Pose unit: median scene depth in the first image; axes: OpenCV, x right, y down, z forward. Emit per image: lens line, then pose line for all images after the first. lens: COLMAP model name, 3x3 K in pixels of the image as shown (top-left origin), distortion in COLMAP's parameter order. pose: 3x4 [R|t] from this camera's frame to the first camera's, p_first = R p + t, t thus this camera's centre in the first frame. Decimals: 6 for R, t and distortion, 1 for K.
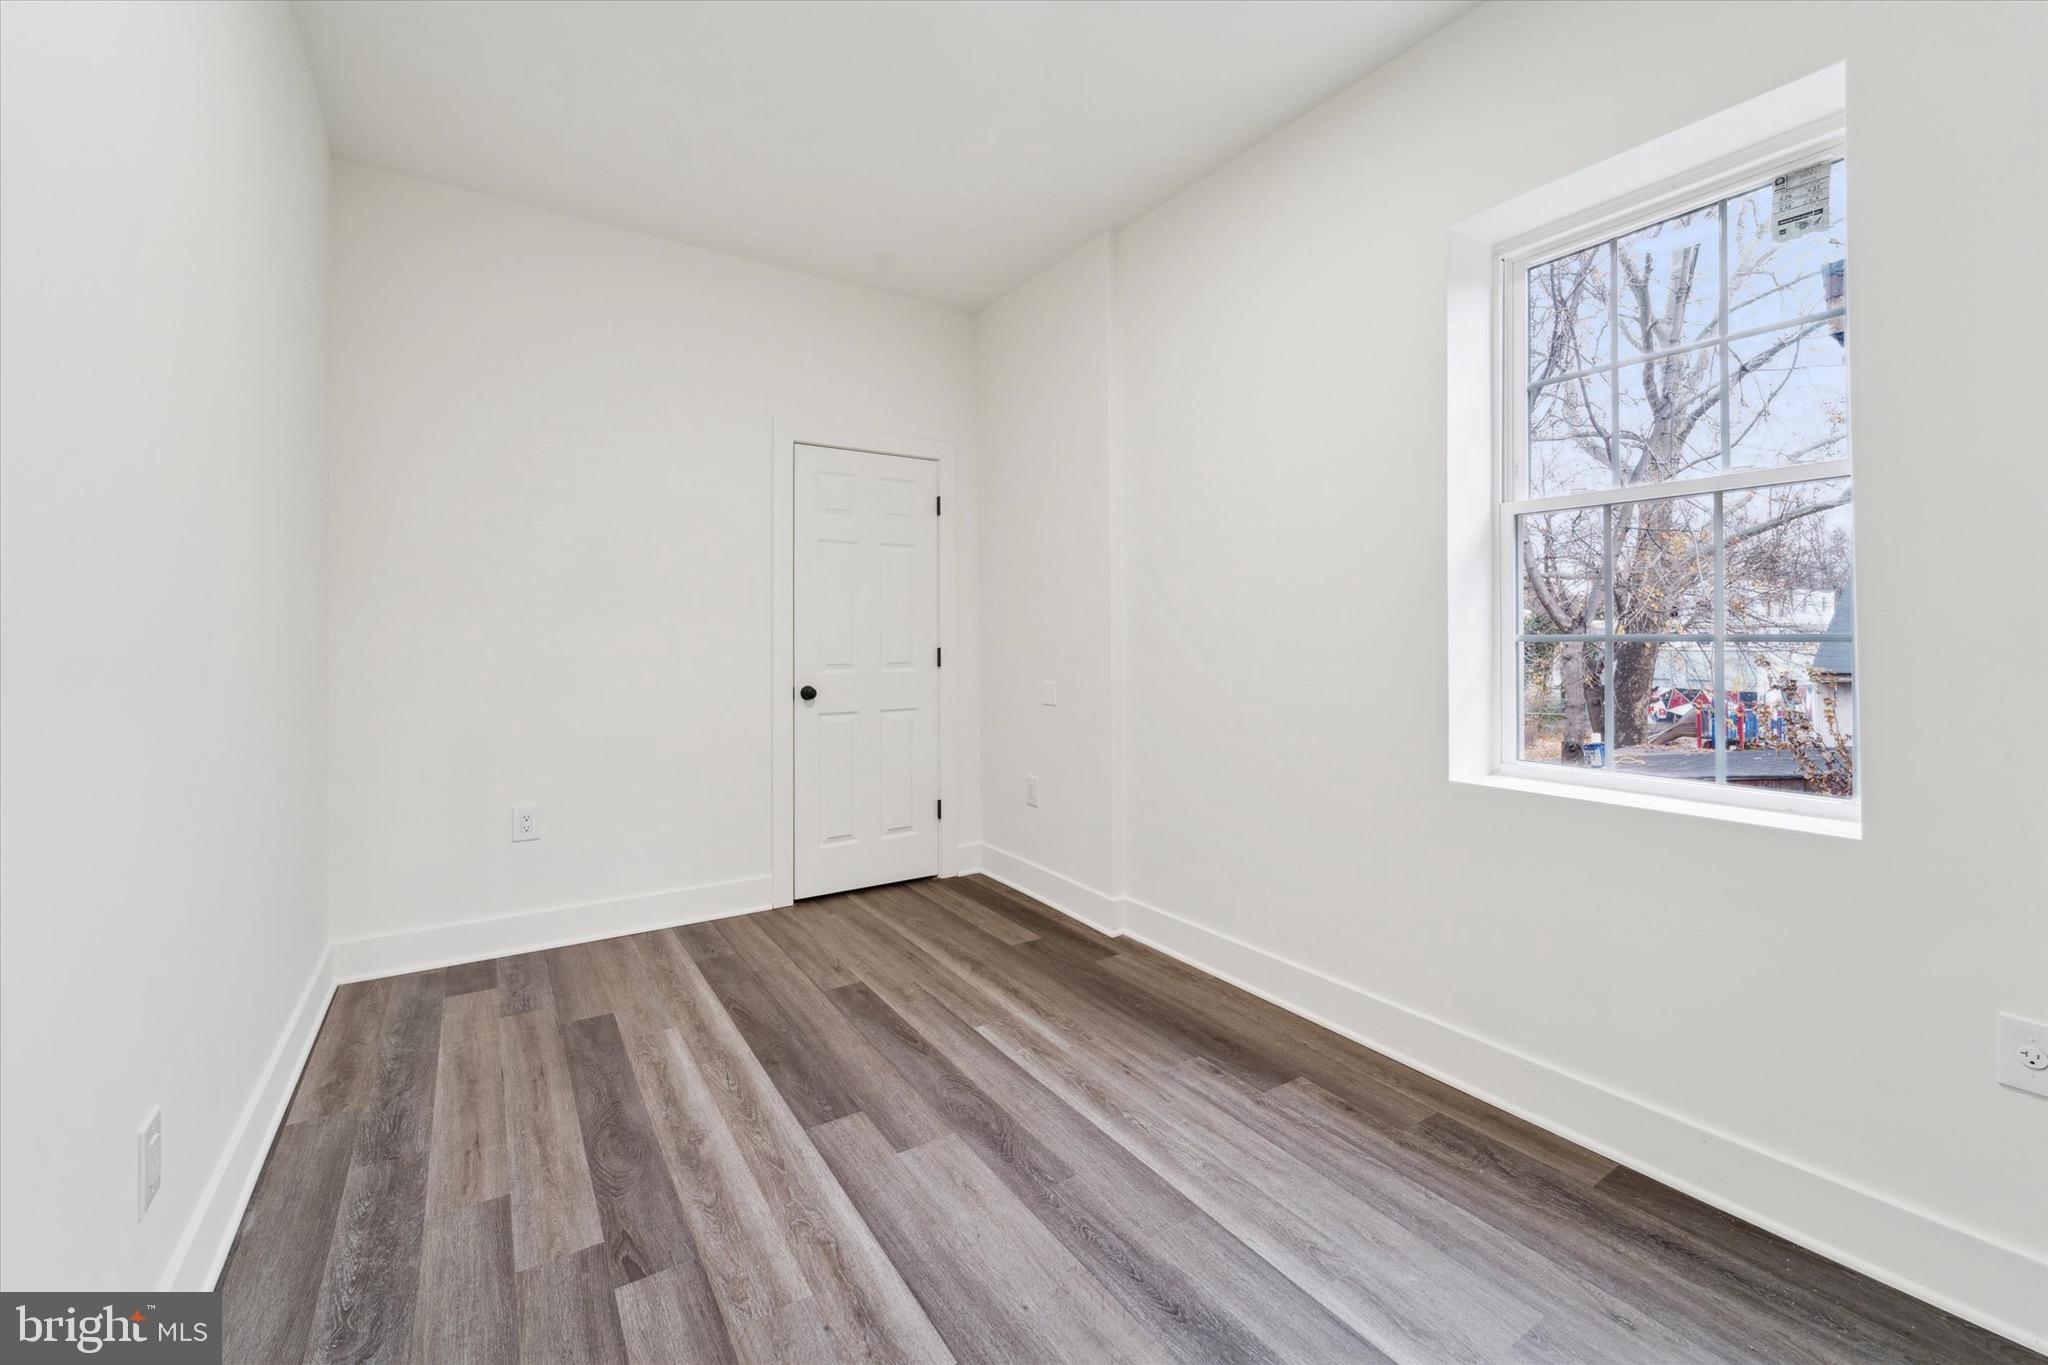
lens RADIAL K [[851.0, 0, 1053.5], [0, 851.0, 633.3], [0, 0, 1]] dist [0.000431, -0.000335]
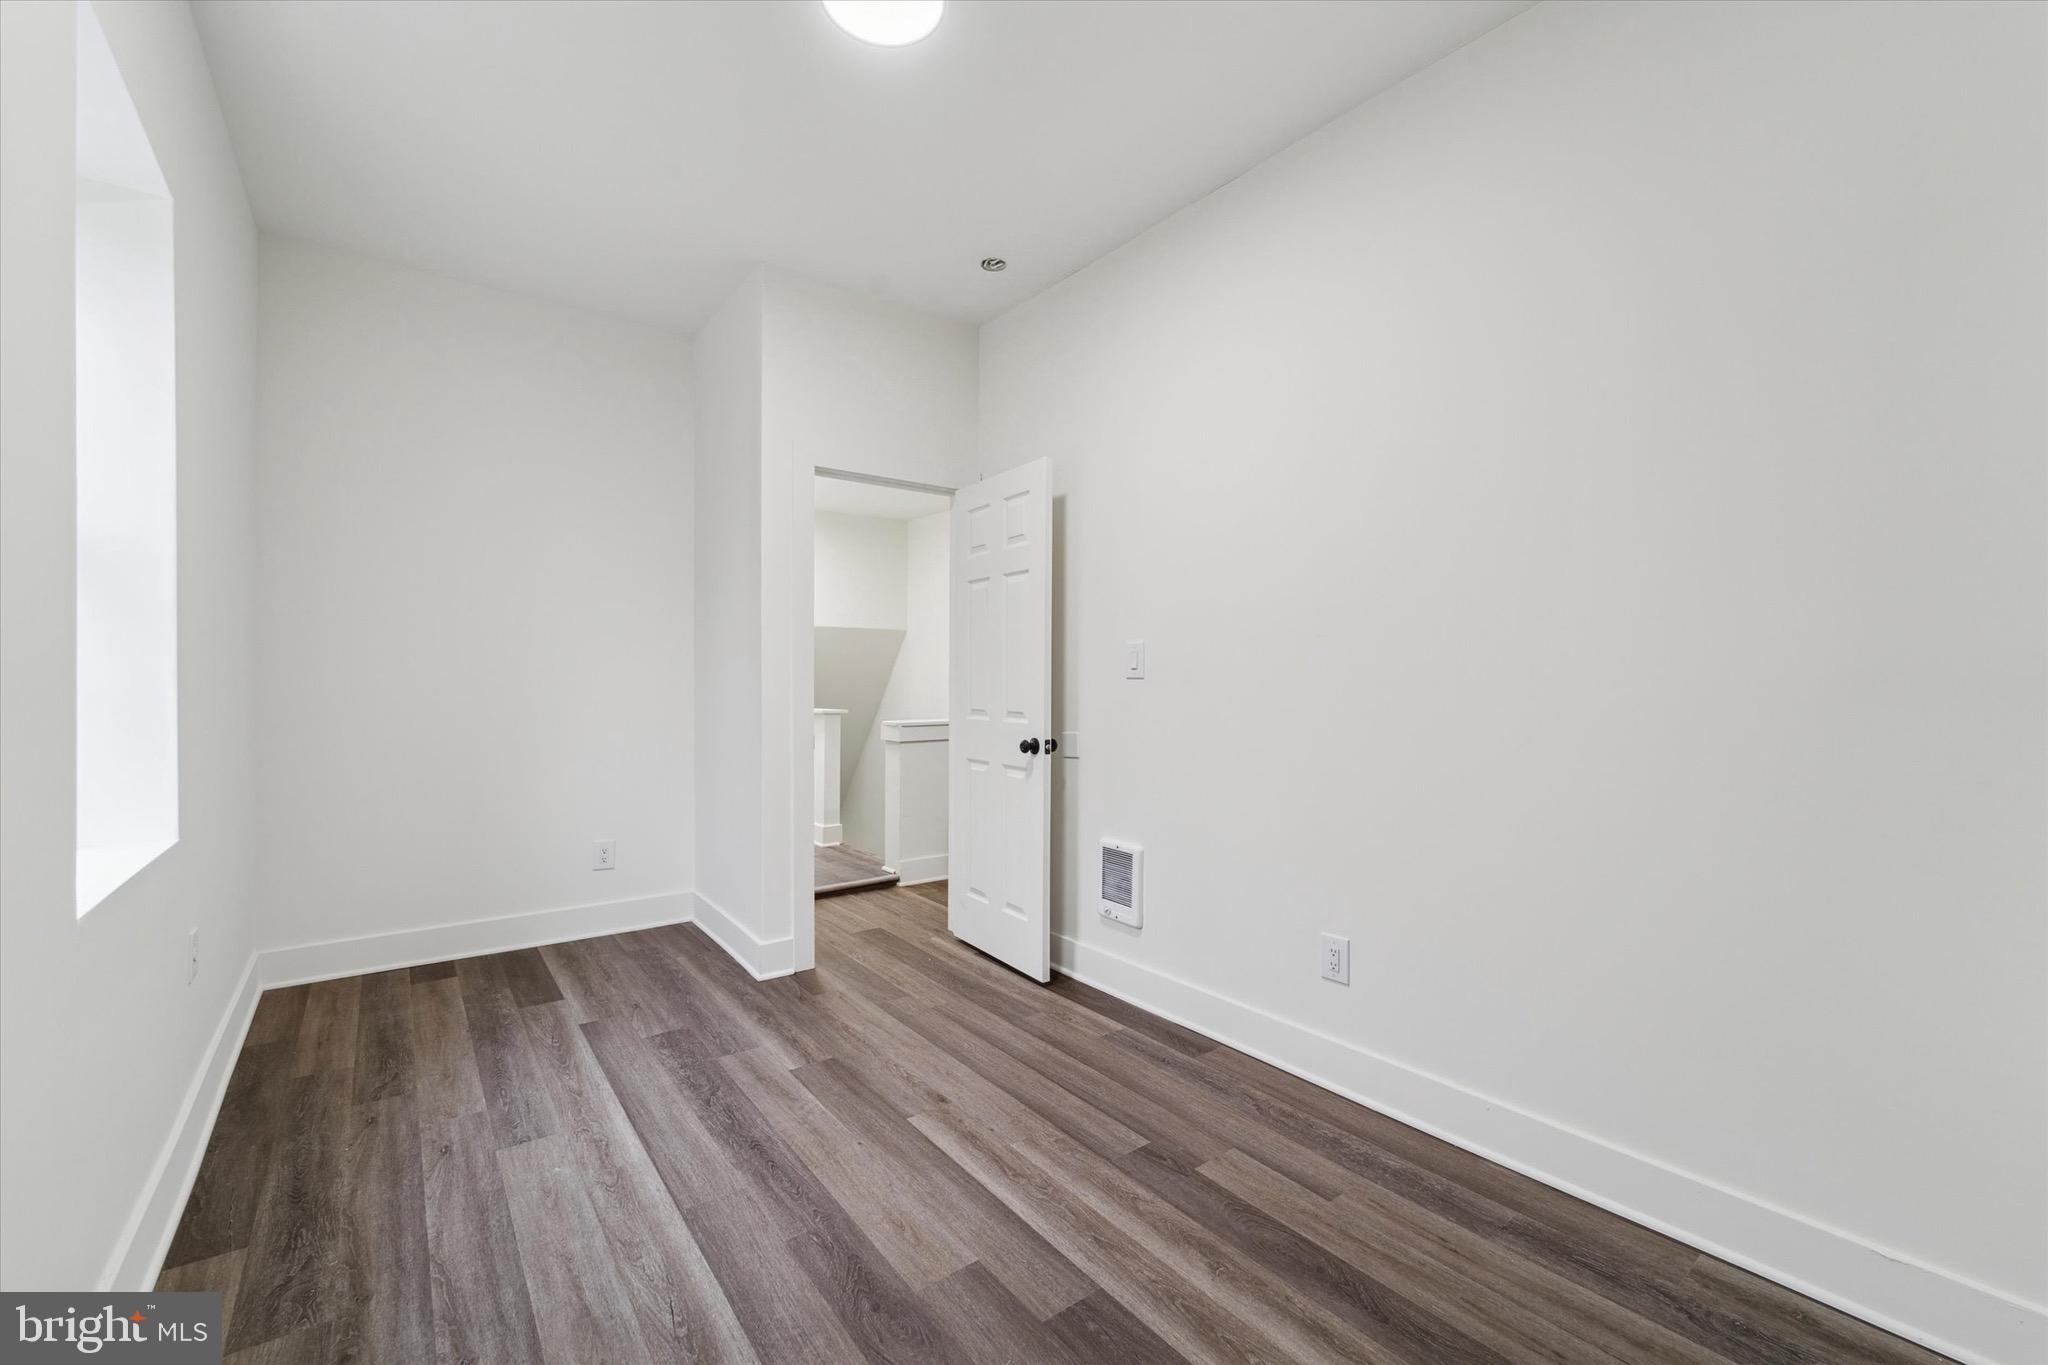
lens RADIAL K [[824.0, 0, 1026.7], [0, 824.0, 682.2], [0, 0, 1]] dist [-0.000041, -0.002285]
pose [[-0.998676, -0.004494, -0.051238, -0.180142], [-0.004492, 0.999990, -0.000157, 0.005193], [0.051238, 0.000074, -0.998686, 1.798108]]
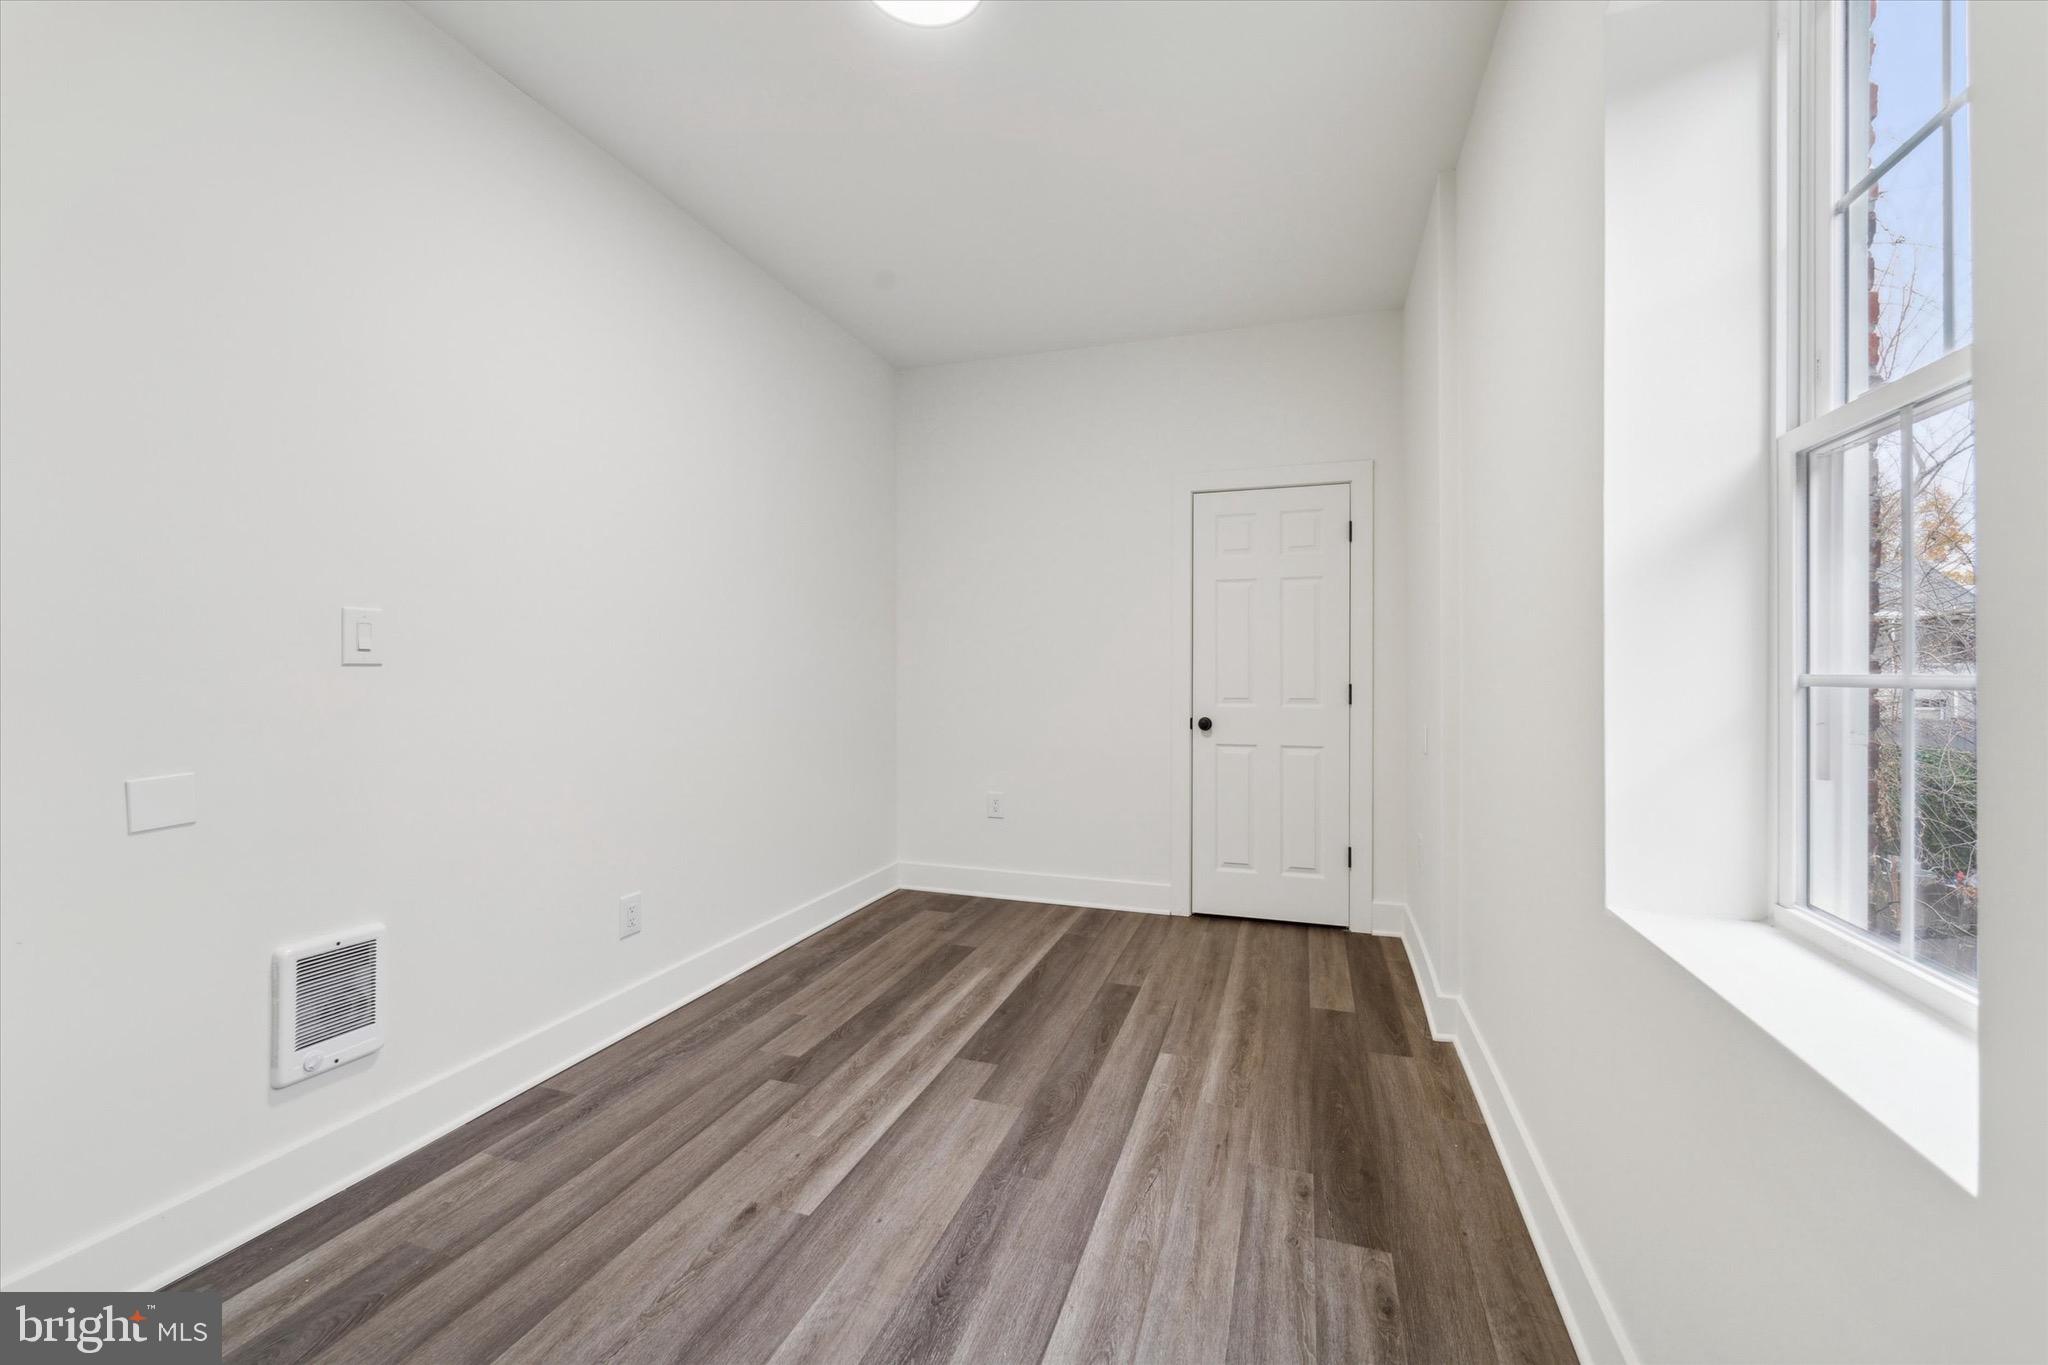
lens RADIAL K [[847.2, 0, 1026.2], [0, 847.2, 668.0], [0, 0, 1]] dist [-0.001142, -0.000317]
pose [[0.602461, 0.000713, -0.798148, 0.789565], [-0.000729, 1.000000, 0.000343, 0.000934], [0.798148, 0.000376, 0.602461, 0.326062]]
